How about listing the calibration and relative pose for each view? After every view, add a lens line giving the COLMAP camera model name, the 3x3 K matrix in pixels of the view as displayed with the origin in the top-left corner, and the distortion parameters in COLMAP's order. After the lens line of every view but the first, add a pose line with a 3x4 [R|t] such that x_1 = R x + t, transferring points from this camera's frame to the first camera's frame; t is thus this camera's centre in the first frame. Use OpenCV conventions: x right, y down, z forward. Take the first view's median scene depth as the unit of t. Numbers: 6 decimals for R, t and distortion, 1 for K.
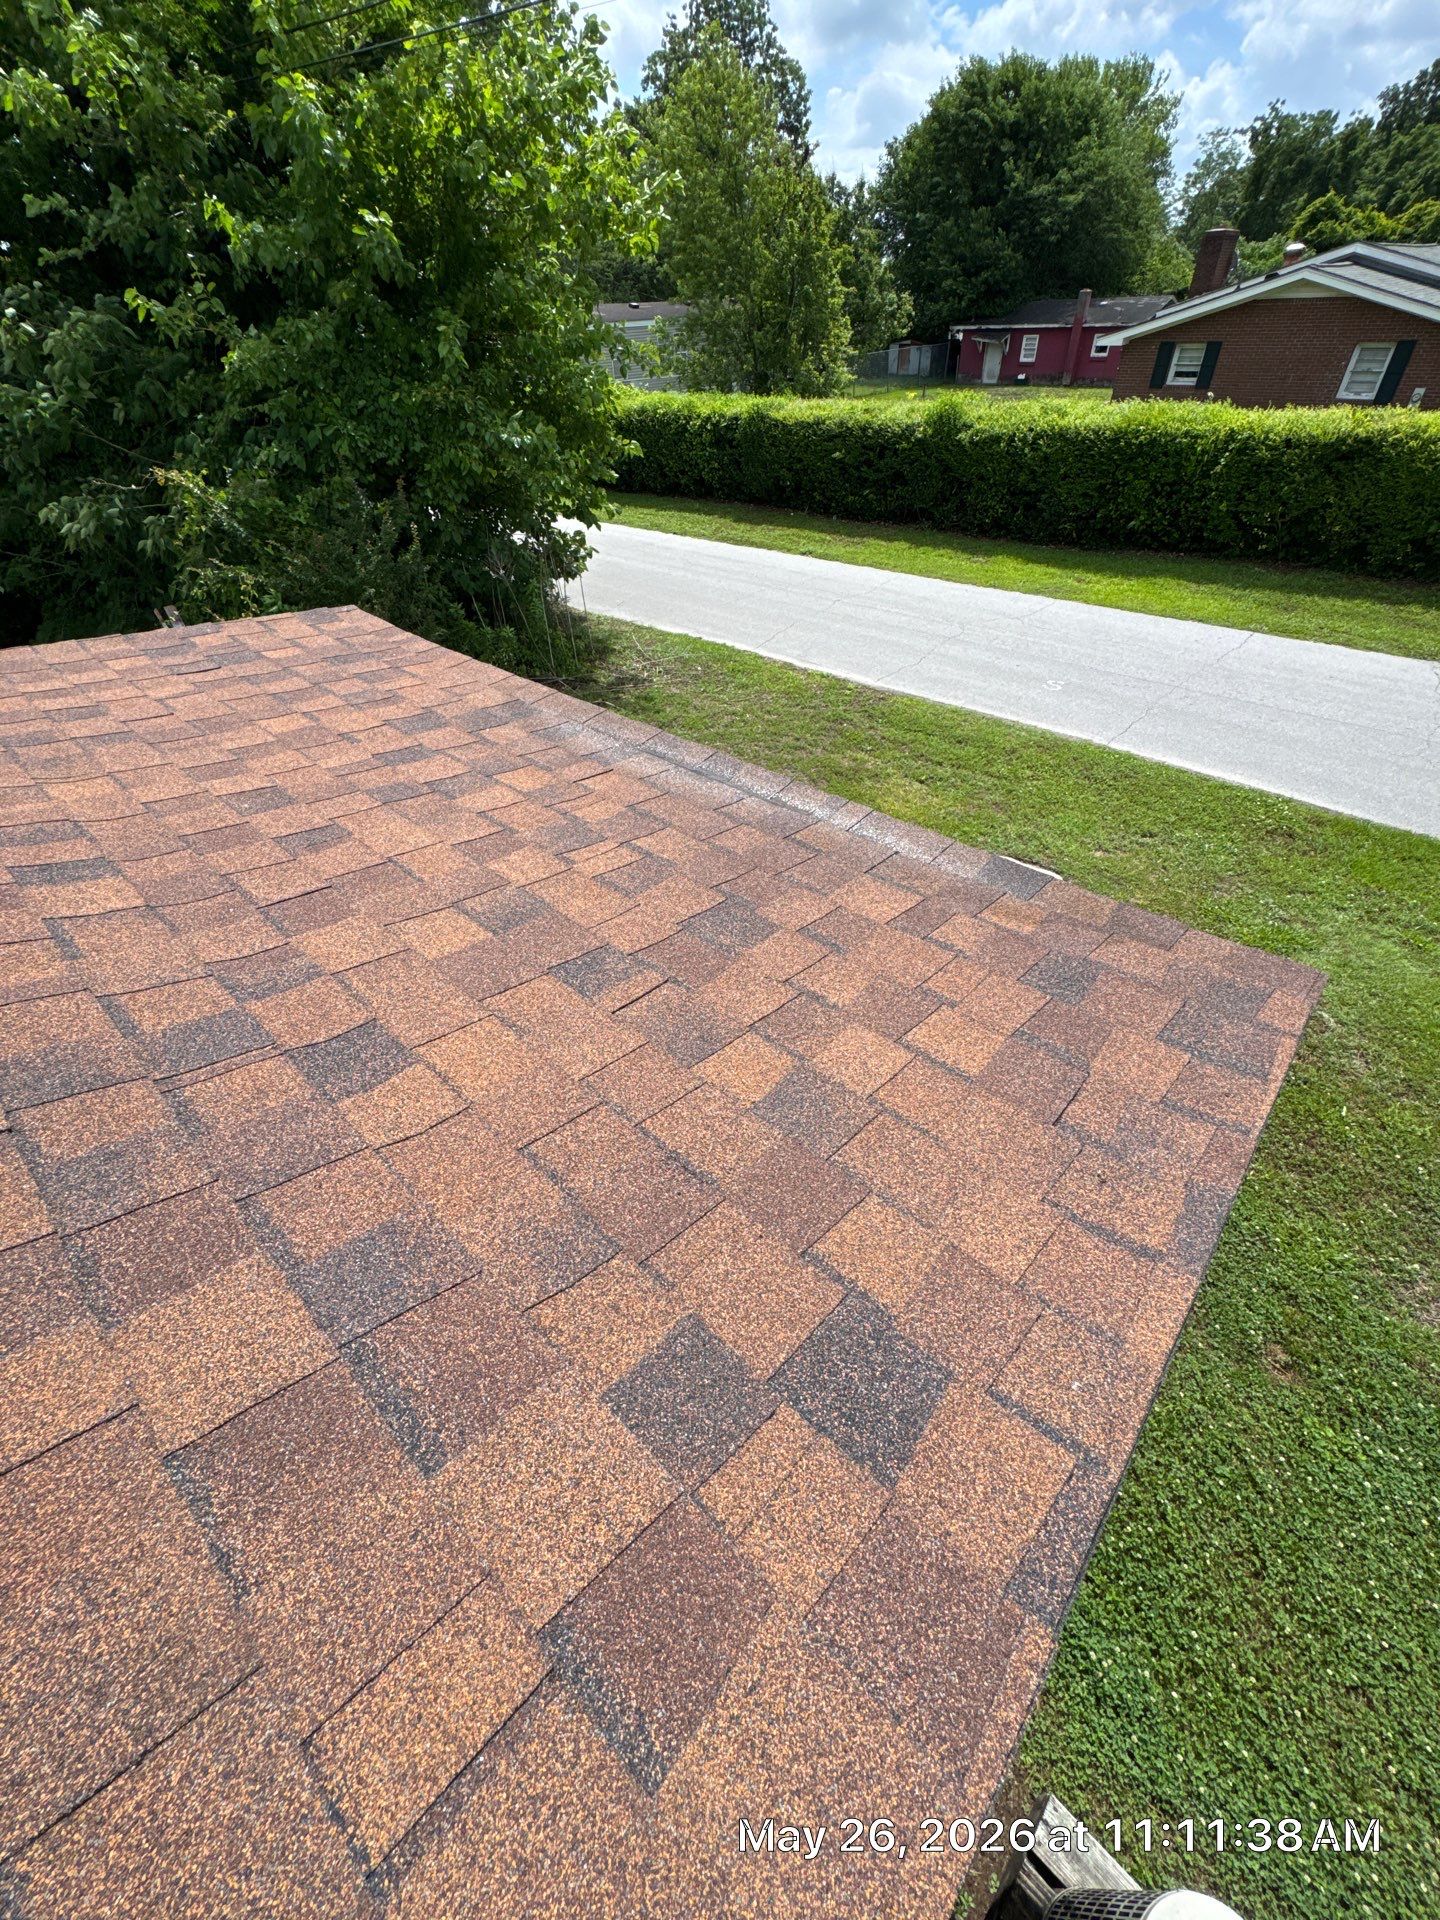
lens RADIAL K [[769.6, 0, 721.2], [0, 769.6, 946.1], [0, 0, 1]] dist [-0.004975, 0.001103]
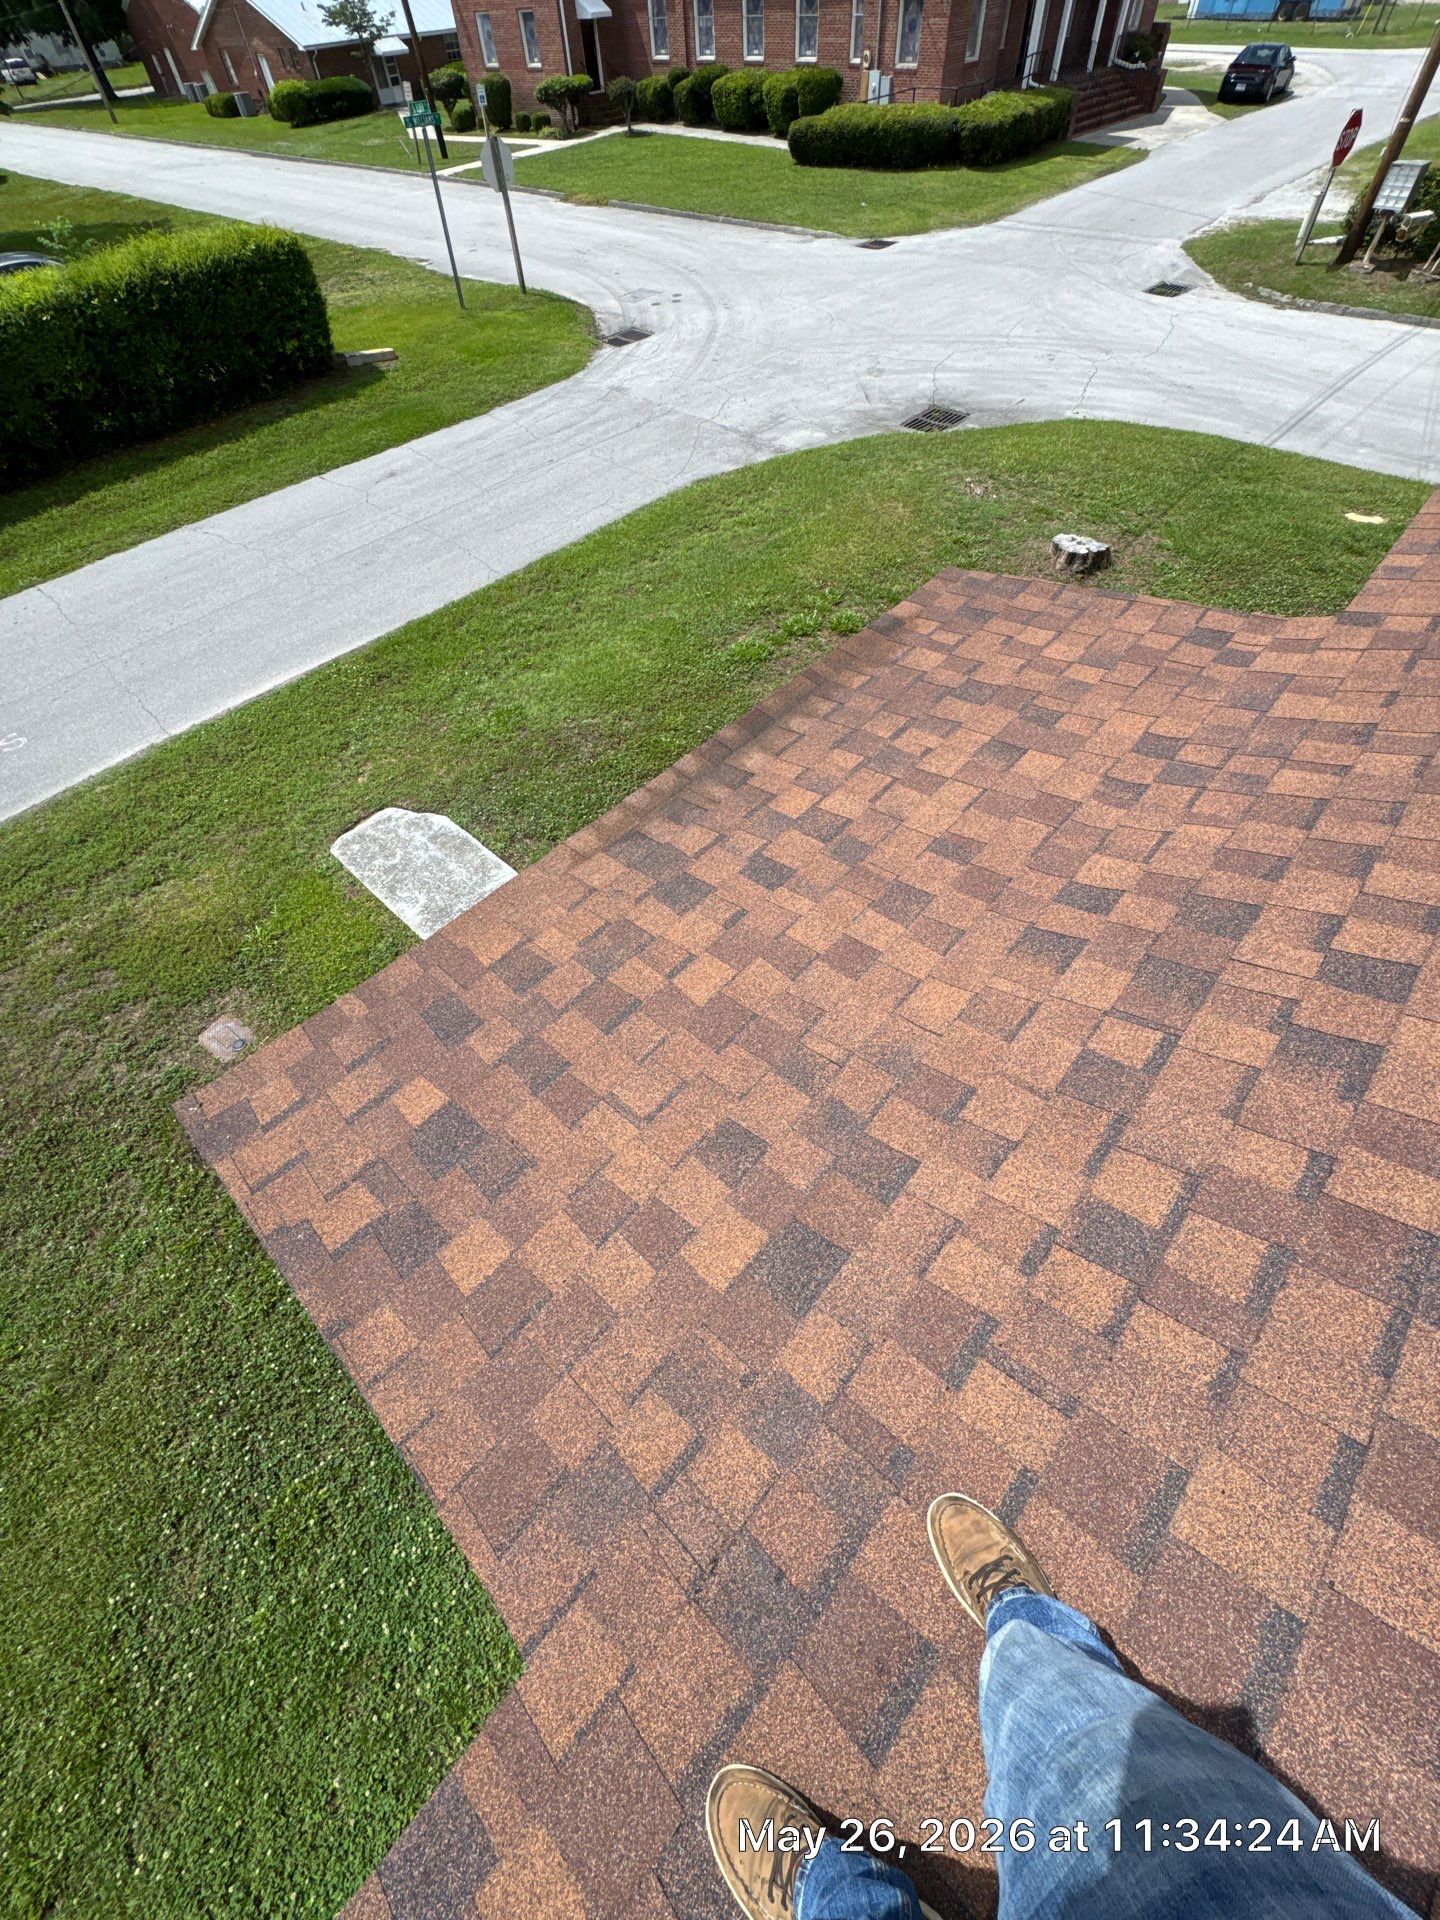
lens RADIAL K [[769.6, 0, 721.2], [0, 769.6, 946.1], [0, 0, 1]] dist [-0.004975, 0.001103]
pose [[0.006096, -0.767248, 0.641322, -1.578015], [0.676885, 0.475237, 0.562118, -1.135959], [-0.736064, 0.430674, 0.522236, 0.667645]]
